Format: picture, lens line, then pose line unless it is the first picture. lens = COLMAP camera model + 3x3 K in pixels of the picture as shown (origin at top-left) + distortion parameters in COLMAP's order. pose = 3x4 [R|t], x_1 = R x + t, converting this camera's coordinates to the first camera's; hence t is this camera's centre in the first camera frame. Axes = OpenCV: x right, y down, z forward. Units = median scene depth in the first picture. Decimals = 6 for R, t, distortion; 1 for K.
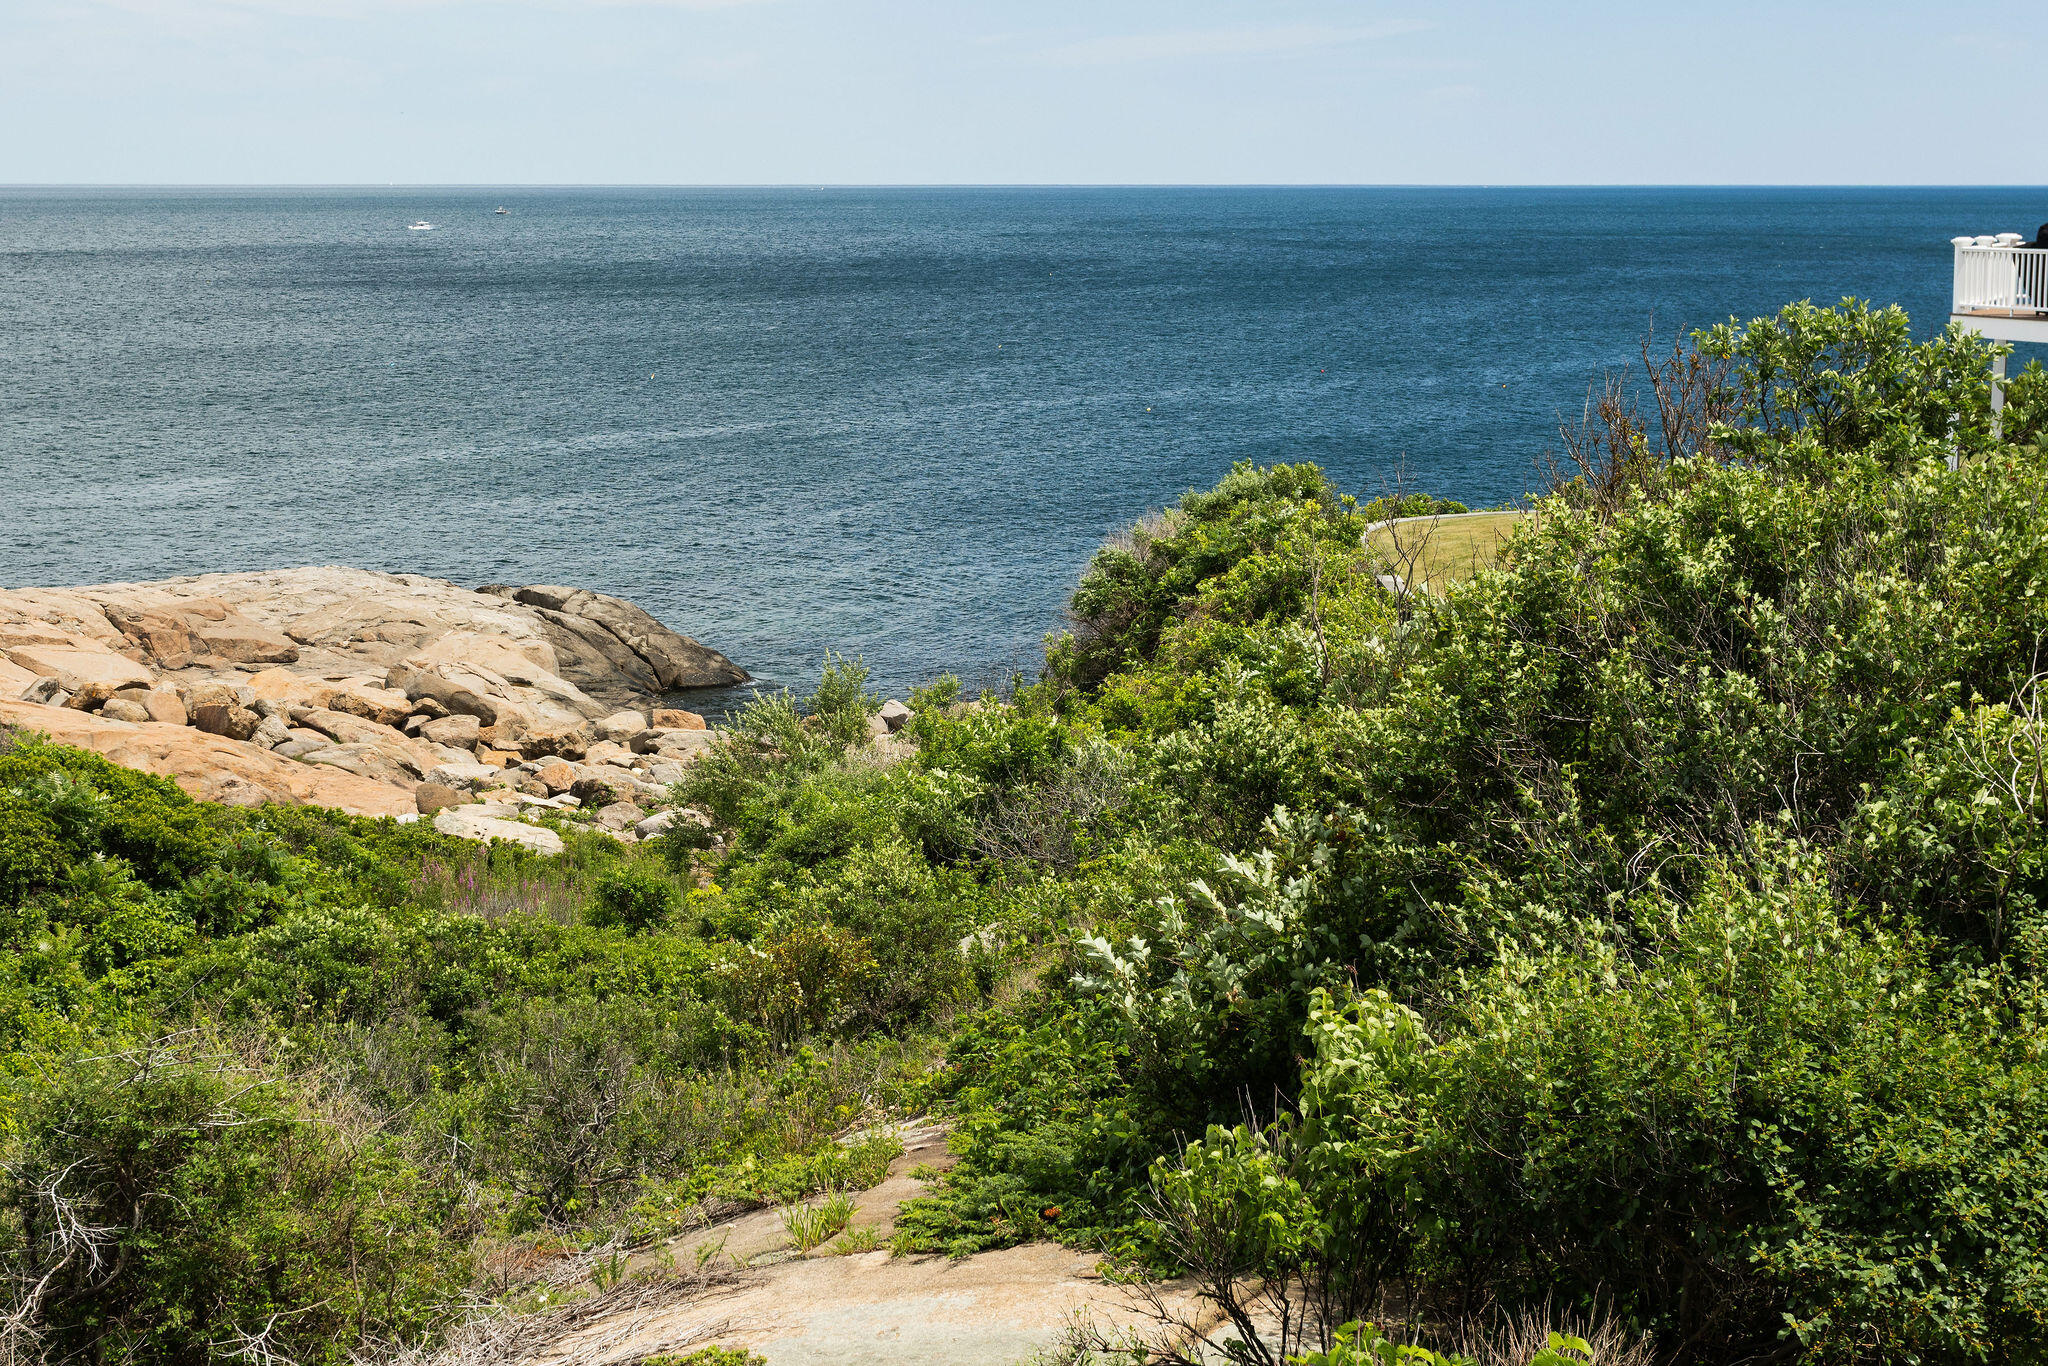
lens RADIAL K [[3351.1, 0, 1023.5], [0, 3351.1, 677.2], [0, 0, 1]] dist [0.040100, 0.000000]
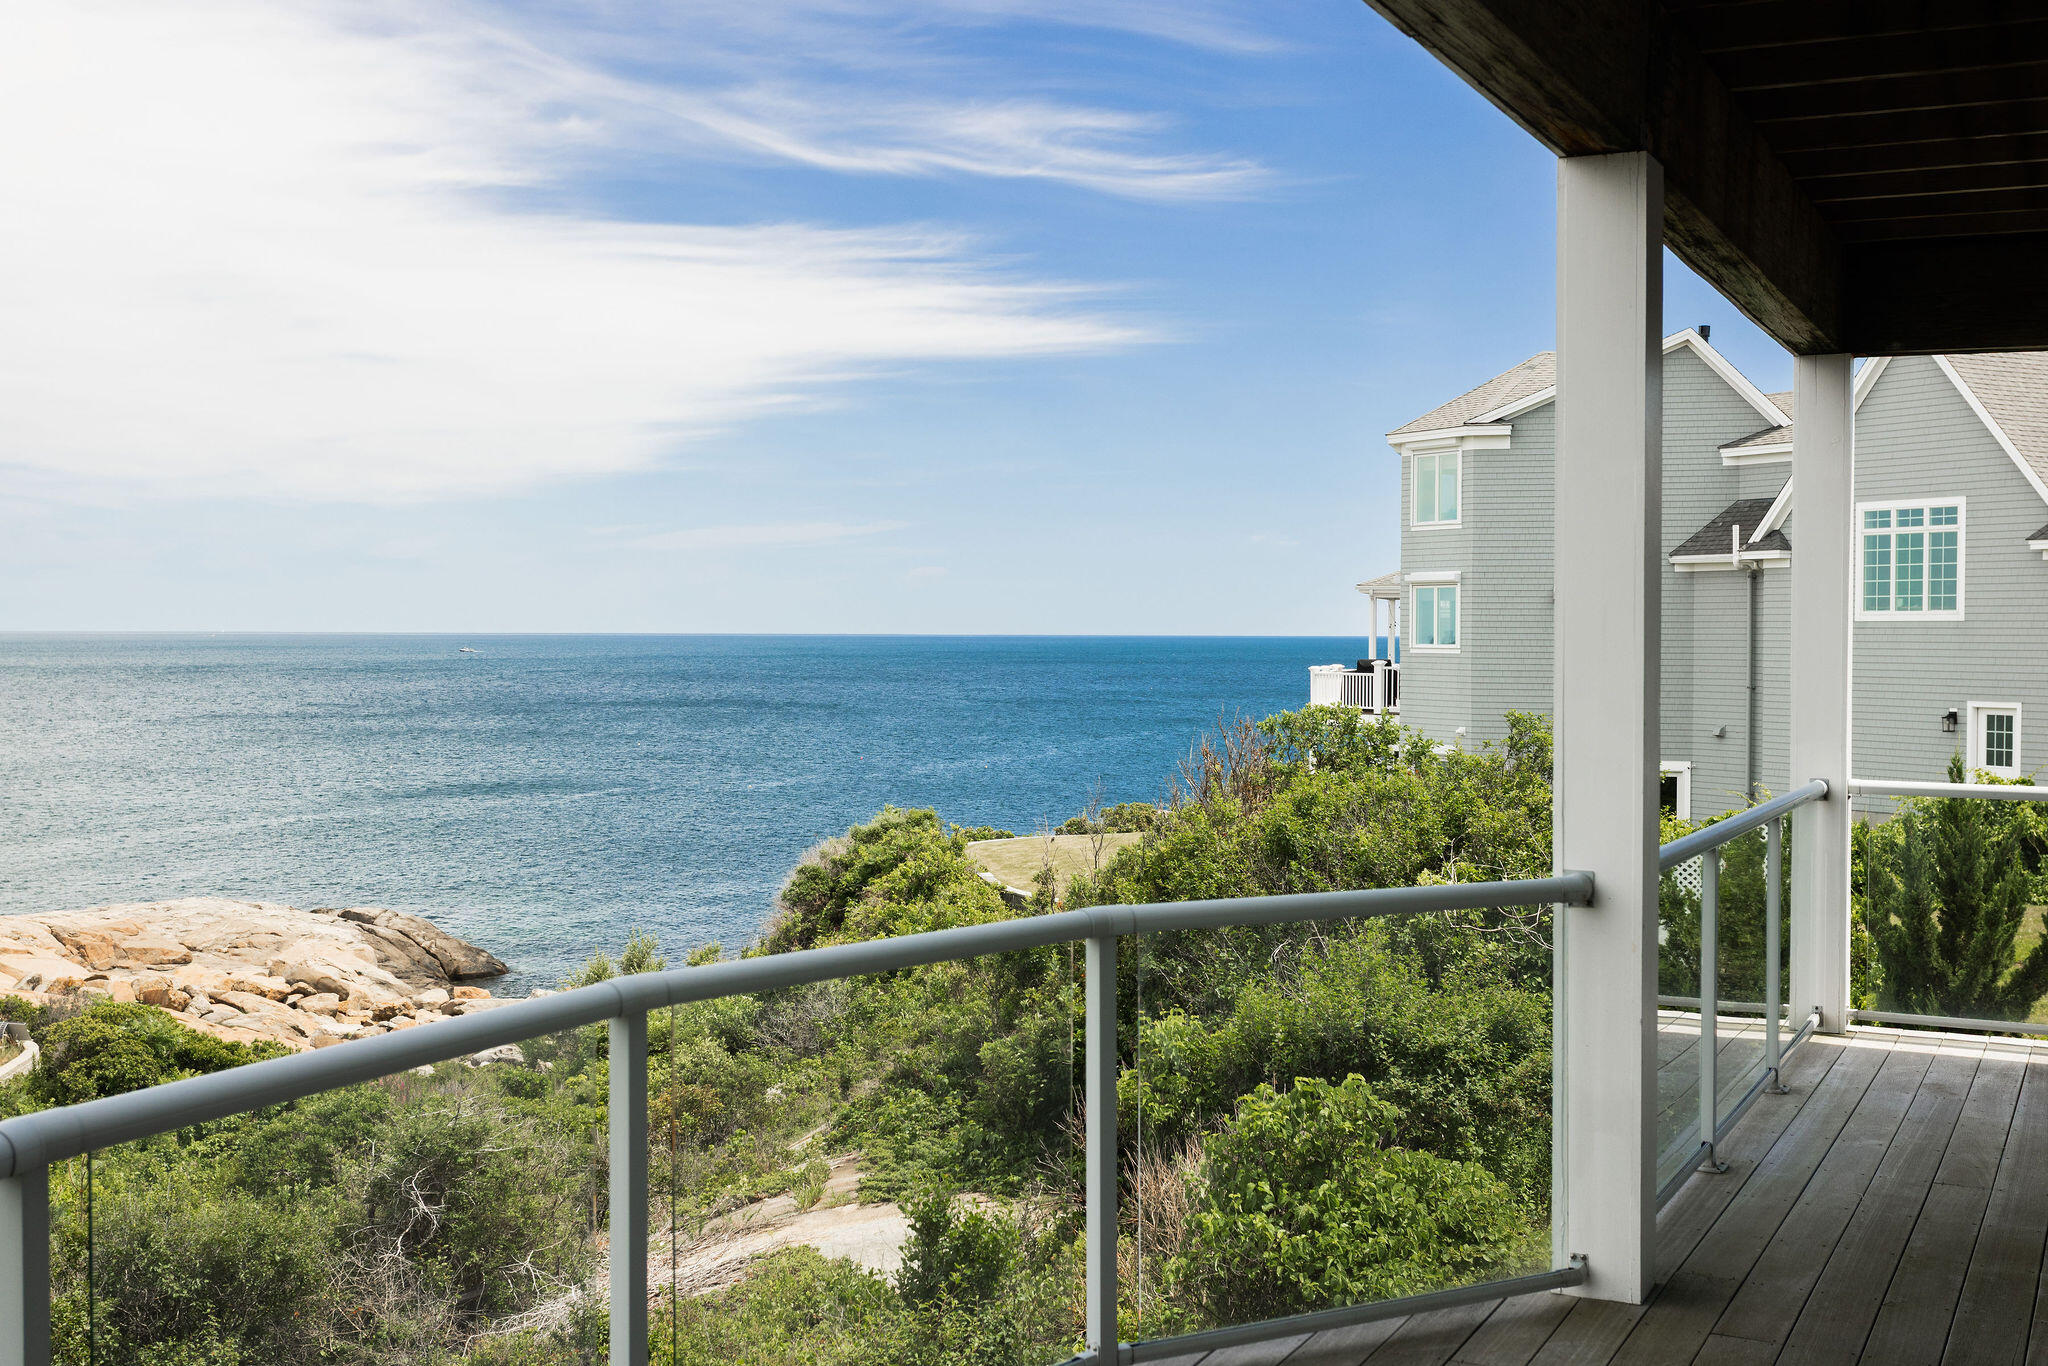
lens RADIAL K [[3351.1, 0, 1020.6], [0, 3351.1, 687.4], [0, 0, 1]] dist [0.040100, 0.000000]
pose [[0.966309, -0.001381, 0.257383, -0.250798], [0.034452, 0.991681, -0.124026, 0.070740], [-0.255070, 0.128715, 0.958317, -0.488904]]
